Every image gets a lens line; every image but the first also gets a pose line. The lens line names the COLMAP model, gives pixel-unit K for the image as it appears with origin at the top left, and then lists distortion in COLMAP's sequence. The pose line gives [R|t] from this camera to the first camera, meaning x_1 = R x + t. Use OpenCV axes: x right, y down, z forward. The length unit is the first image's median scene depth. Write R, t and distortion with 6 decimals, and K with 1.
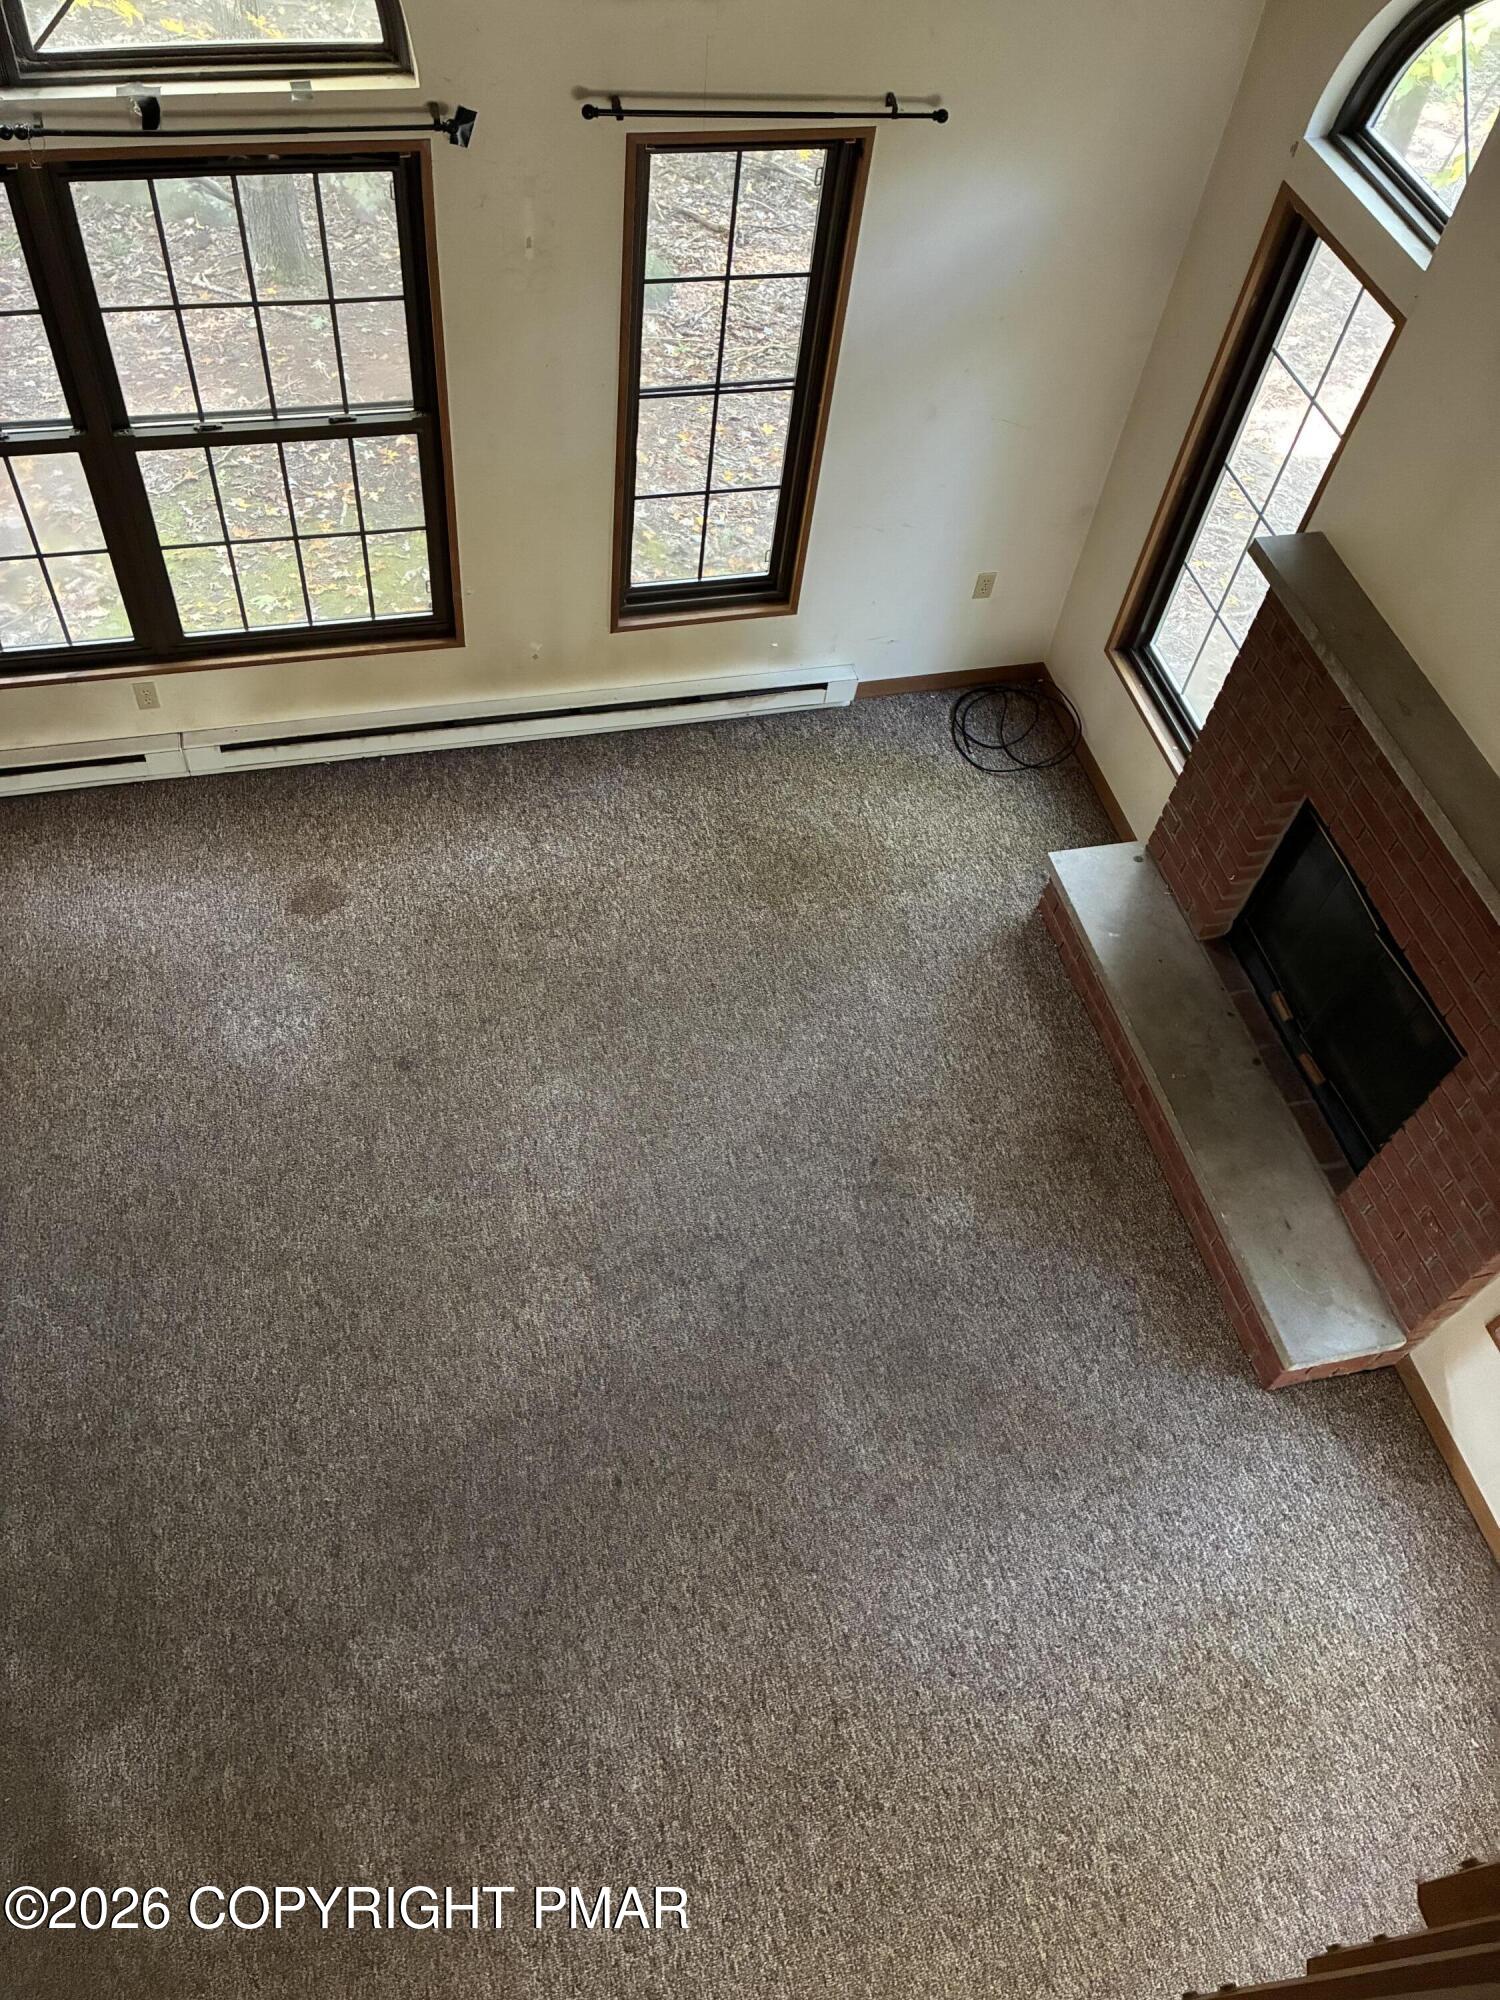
lens RADIAL K [[1509.6, 0, 738.6], [0, 1509.6, 989.6], [0, 0, 1]] dist [0.038084, -0.061039]
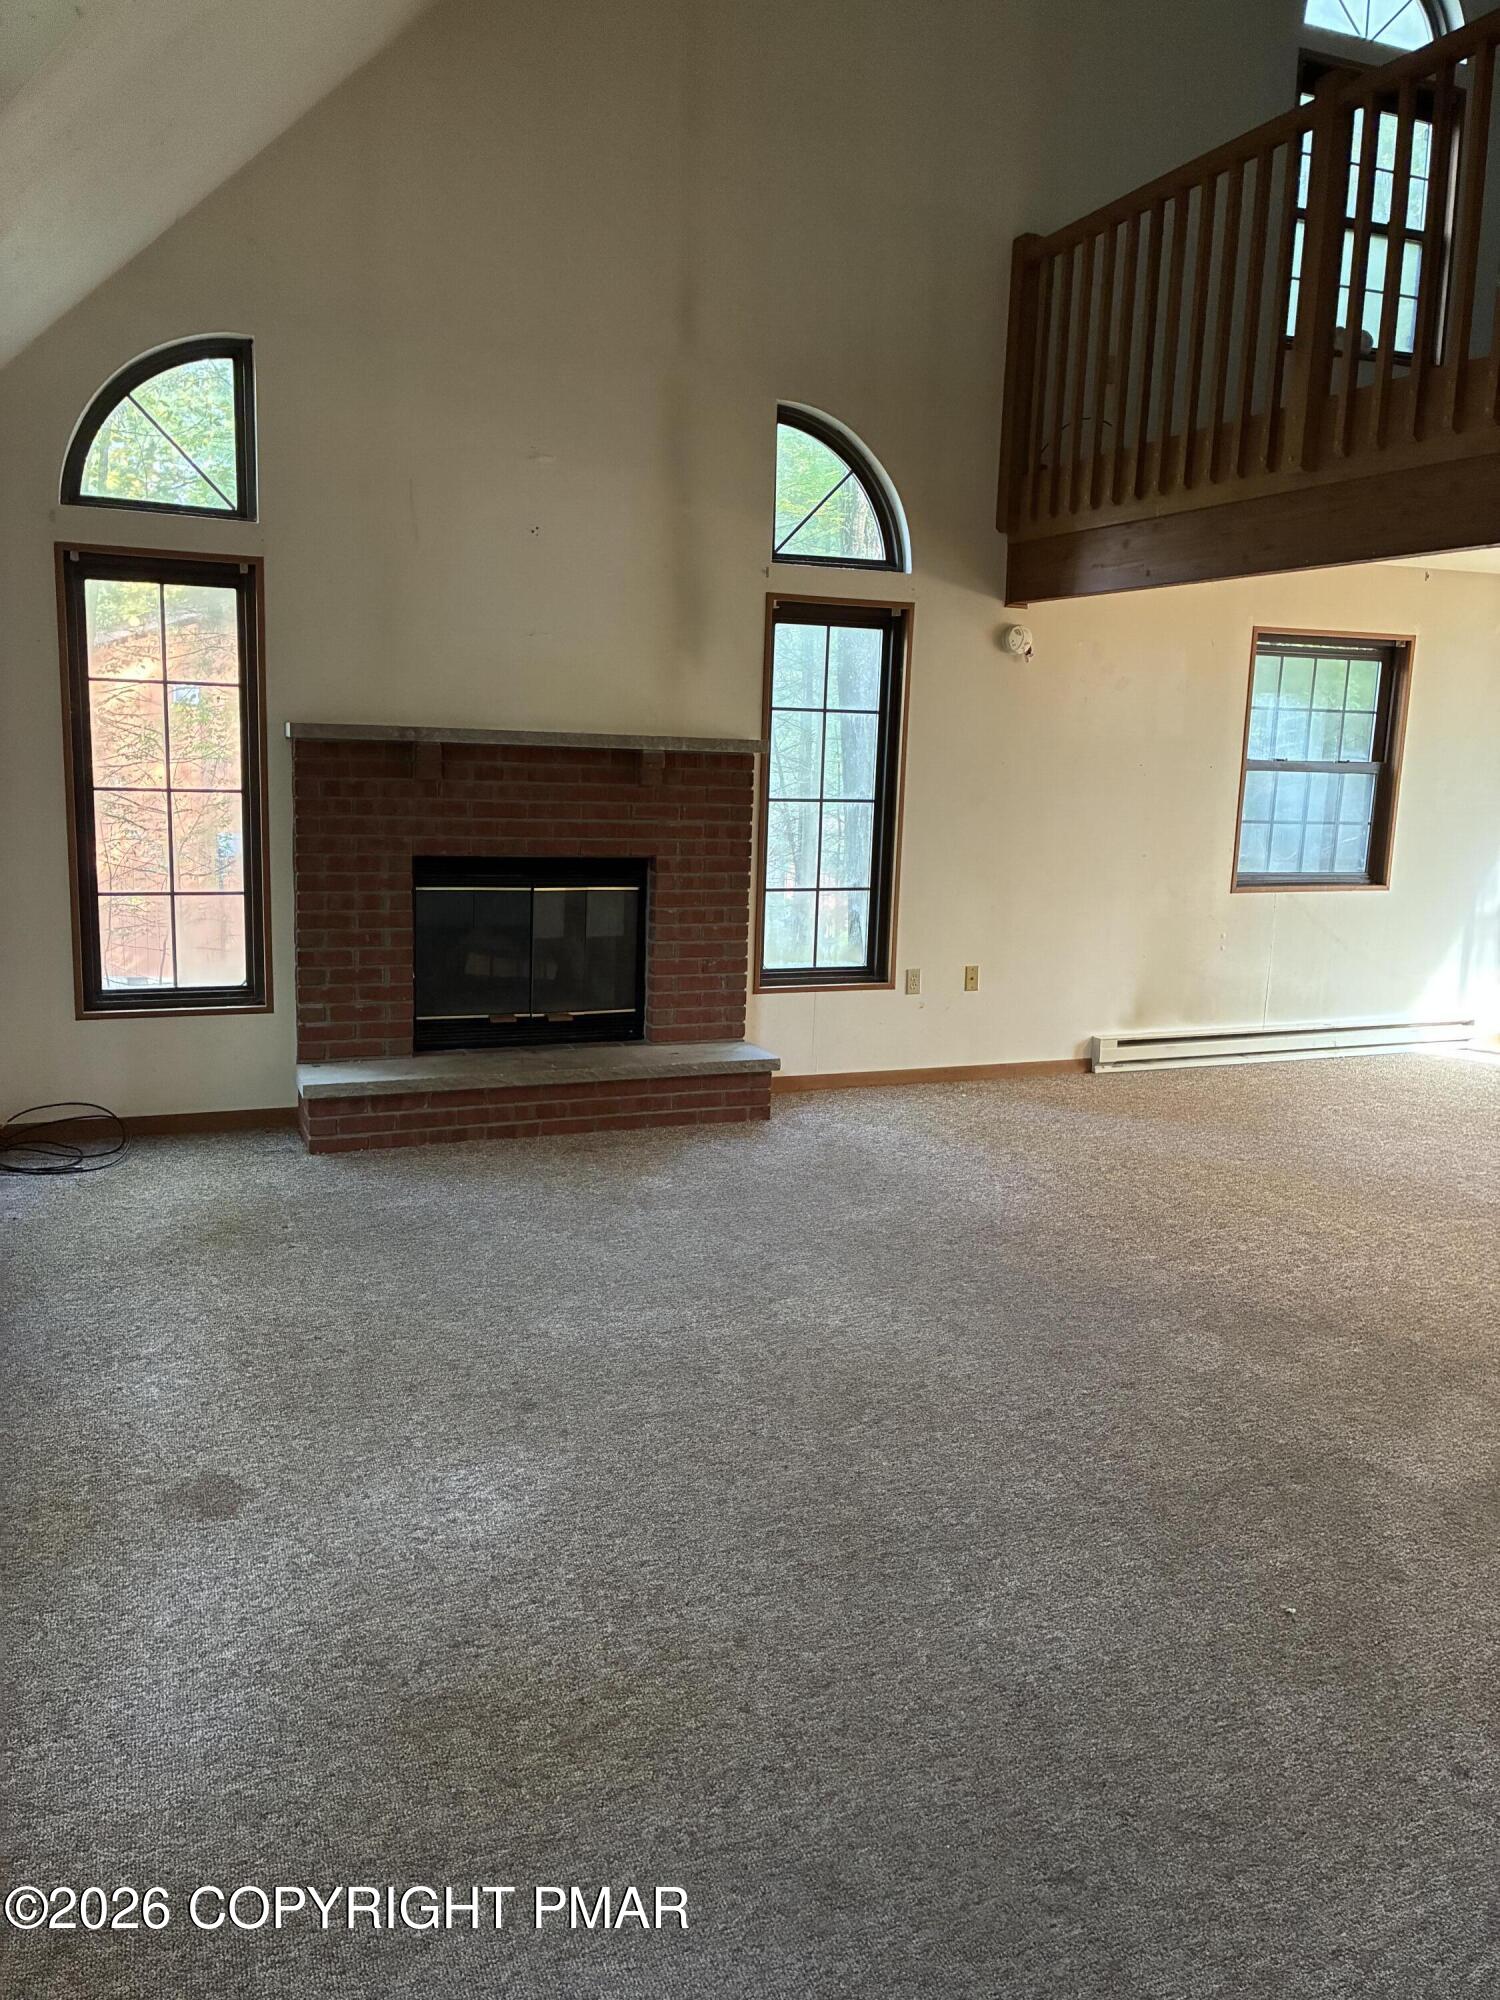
lens RADIAL K [[1509.6, 0, 762.1], [0, 1509.6, 984.1], [0, 0, 1]] dist [0.038084, -0.061039]
pose [[-0.139953, -0.260544, 0.955264, -0.938539], [0.775707, 0.570744, 0.269314, -0.188966], [-0.615380, 0.778696, 0.122228, 0.709077]]
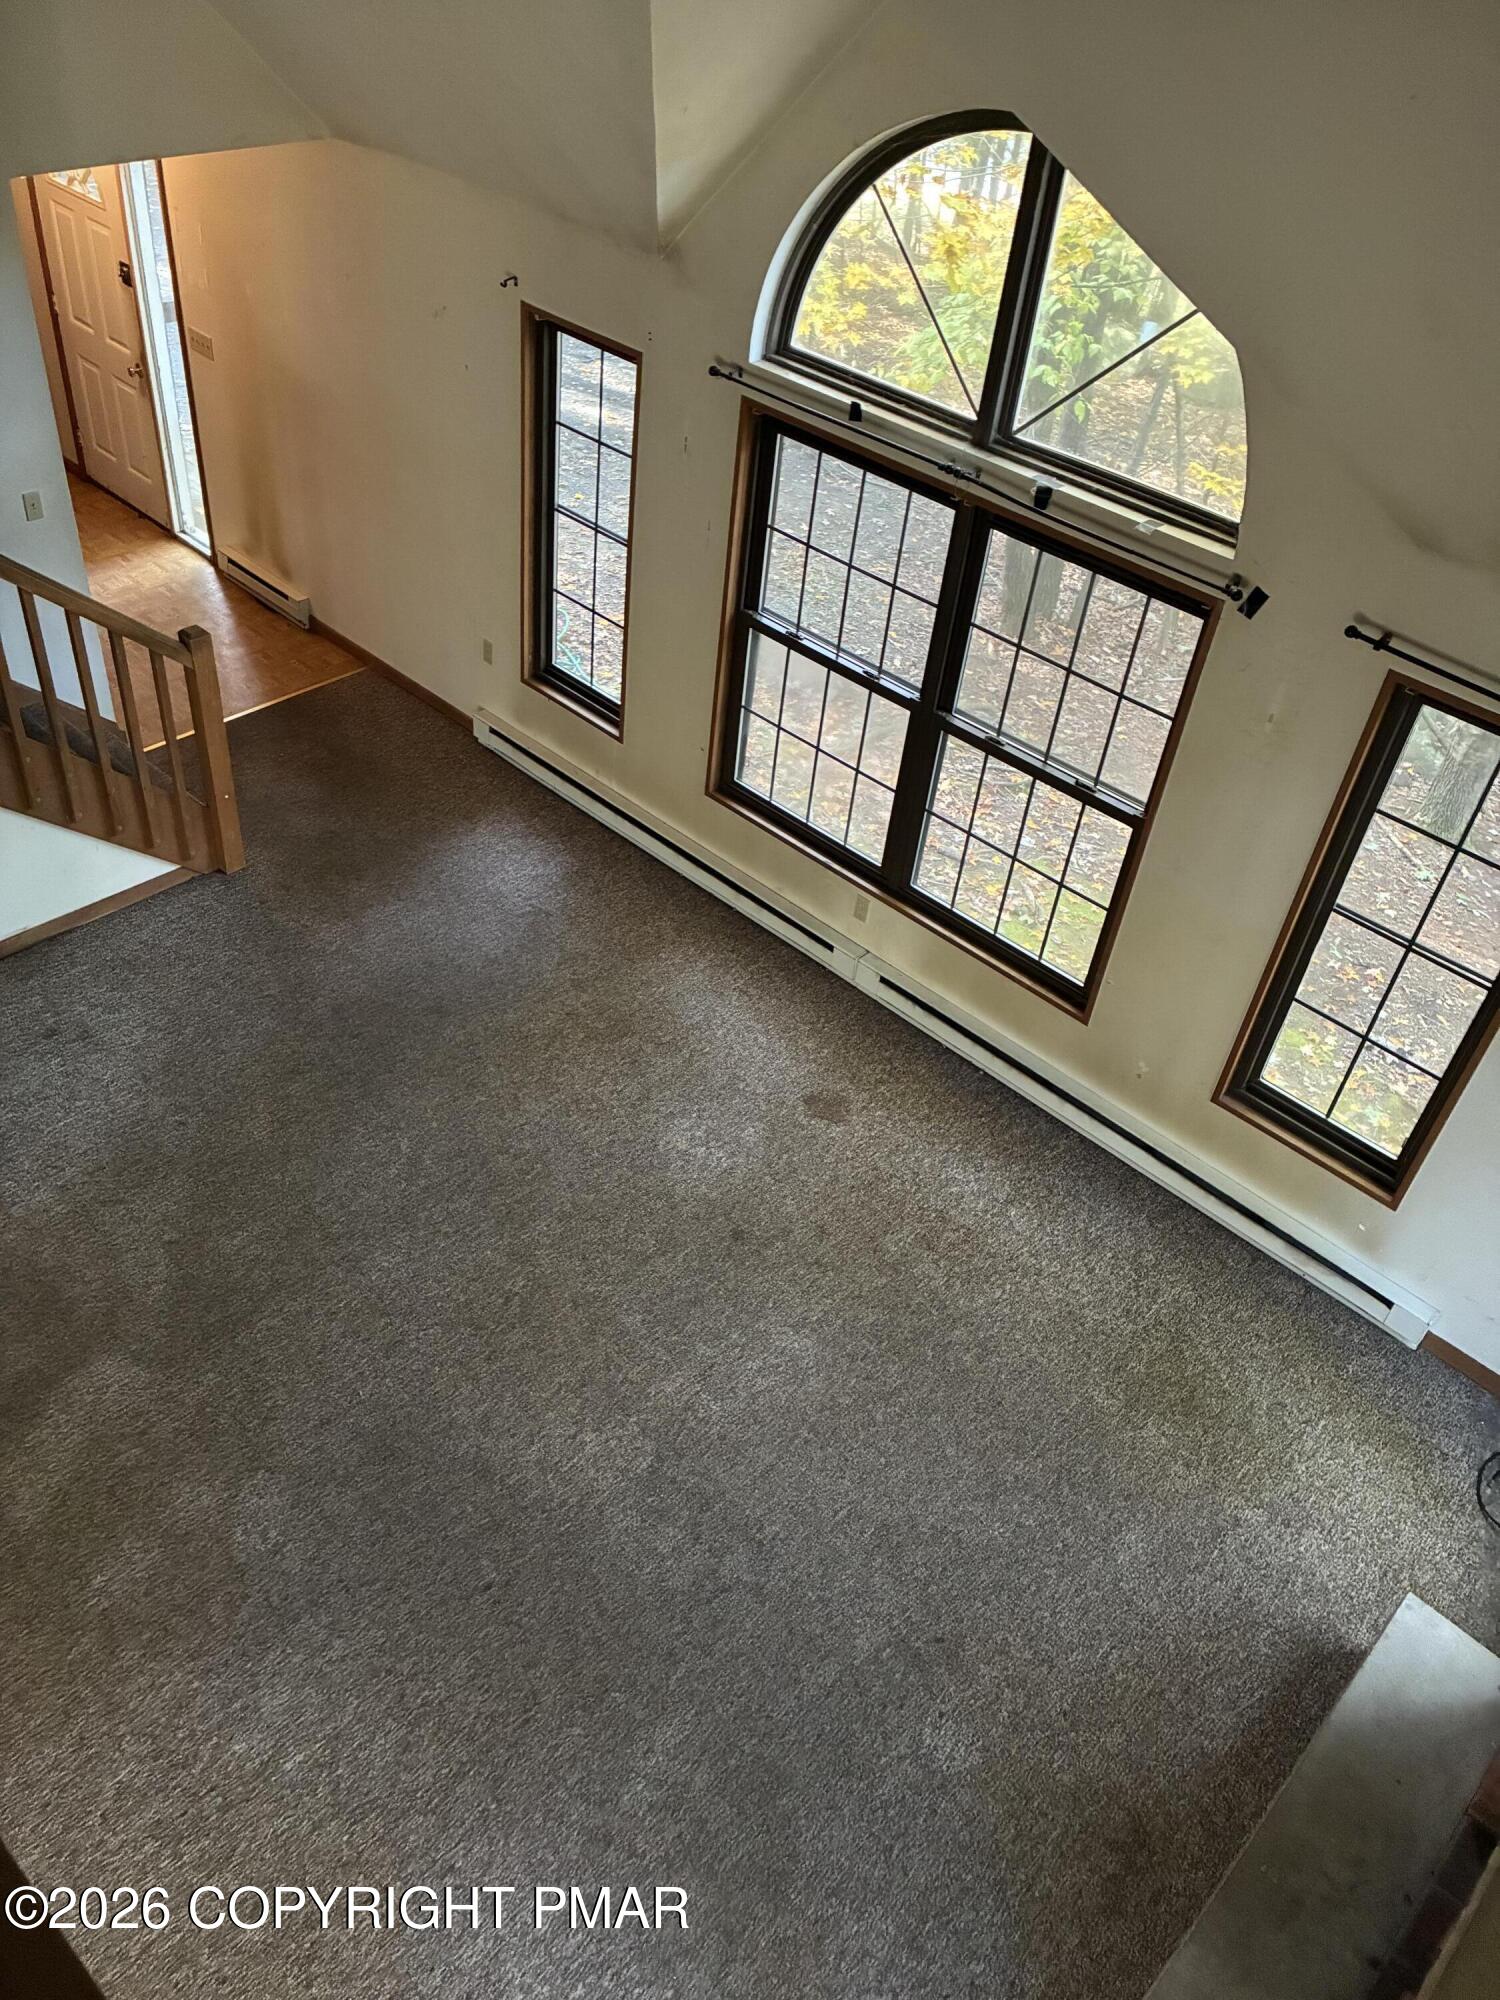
lens RADIAL K [[1509.6, 0, 730.3], [0, 1509.6, 985.9], [0, 0, 1]] dist [0.038084, -0.061039]
pose [[0.535601, 0.510121, -0.672985, 0.444719], [-0.704391, 0.709444, -0.022839, -0.053339], [0.465795, 0.486277, 0.739303, 0.099912]]
